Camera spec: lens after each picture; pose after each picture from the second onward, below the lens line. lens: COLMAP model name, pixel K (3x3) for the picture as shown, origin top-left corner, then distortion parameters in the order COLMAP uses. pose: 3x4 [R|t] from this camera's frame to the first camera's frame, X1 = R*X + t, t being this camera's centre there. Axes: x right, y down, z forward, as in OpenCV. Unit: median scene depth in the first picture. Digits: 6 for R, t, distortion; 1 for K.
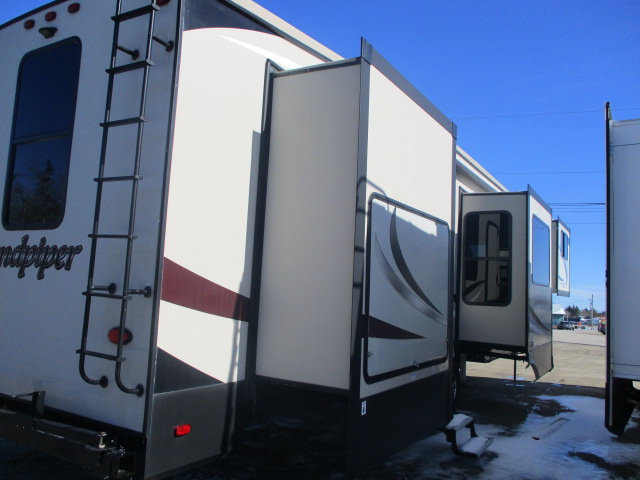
lens RADIAL K [[529.3, 0, 323.6], [0, 529.3, 237.2], [0, 0, 1]] dist [-0.039862, 0.020948]
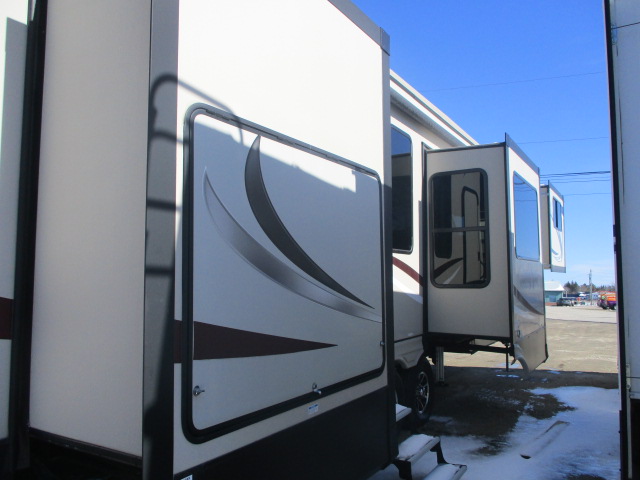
lens RADIAL K [[529.3, 0, 323.6], [0, 529.3, 237.2], [0, 0, 1]] dist [-0.039862, 0.020948]
pose [[0.998835, -0.048054, 0.004412, 0.099358], [0.047939, 0.998579, 0.023258, 0.023130], [-0.005524, -0.023019, 0.999720, 0.195743]]
